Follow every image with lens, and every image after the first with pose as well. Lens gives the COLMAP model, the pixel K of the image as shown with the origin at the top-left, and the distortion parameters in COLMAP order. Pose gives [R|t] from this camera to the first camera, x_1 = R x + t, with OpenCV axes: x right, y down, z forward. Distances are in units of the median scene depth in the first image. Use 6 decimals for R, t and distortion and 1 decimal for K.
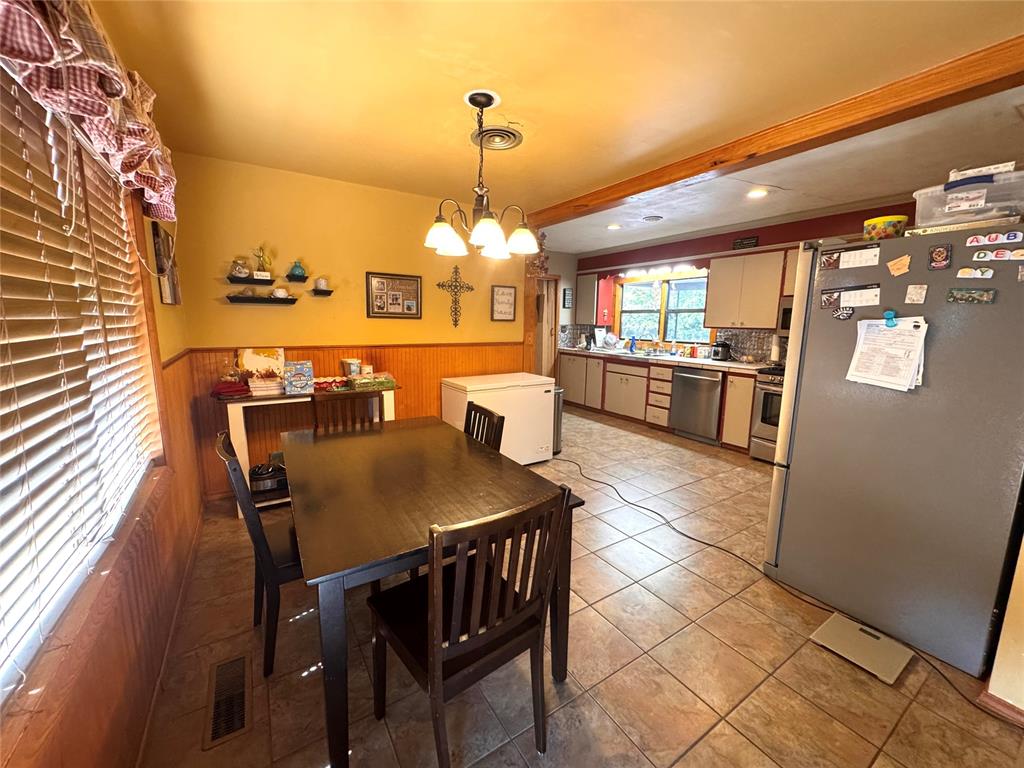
lens RADIAL K [[407.0, 0, 513.6], [0, 407.0, 387.0], [0, 0, 1]] dist [-0.002590, -0.000023]
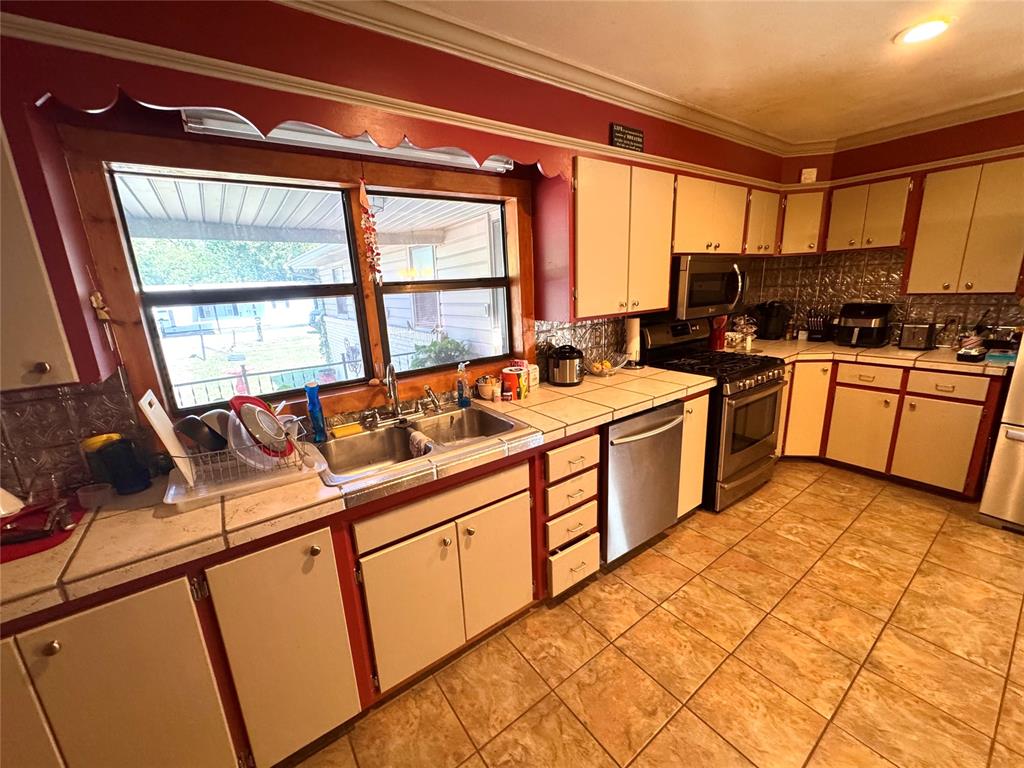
lens RADIAL K [[407.0, 0, 513.6], [0, 407.0, 384.8], [0, 0, 1]] dist [-0.002590, -0.000023]
pose [[-0.052732, -0.250355, 0.966717, 0.037527], [0.208994, 0.943859, 0.255836, -0.245072], [-0.976494, 0.215529, 0.002551, 1.276983]]
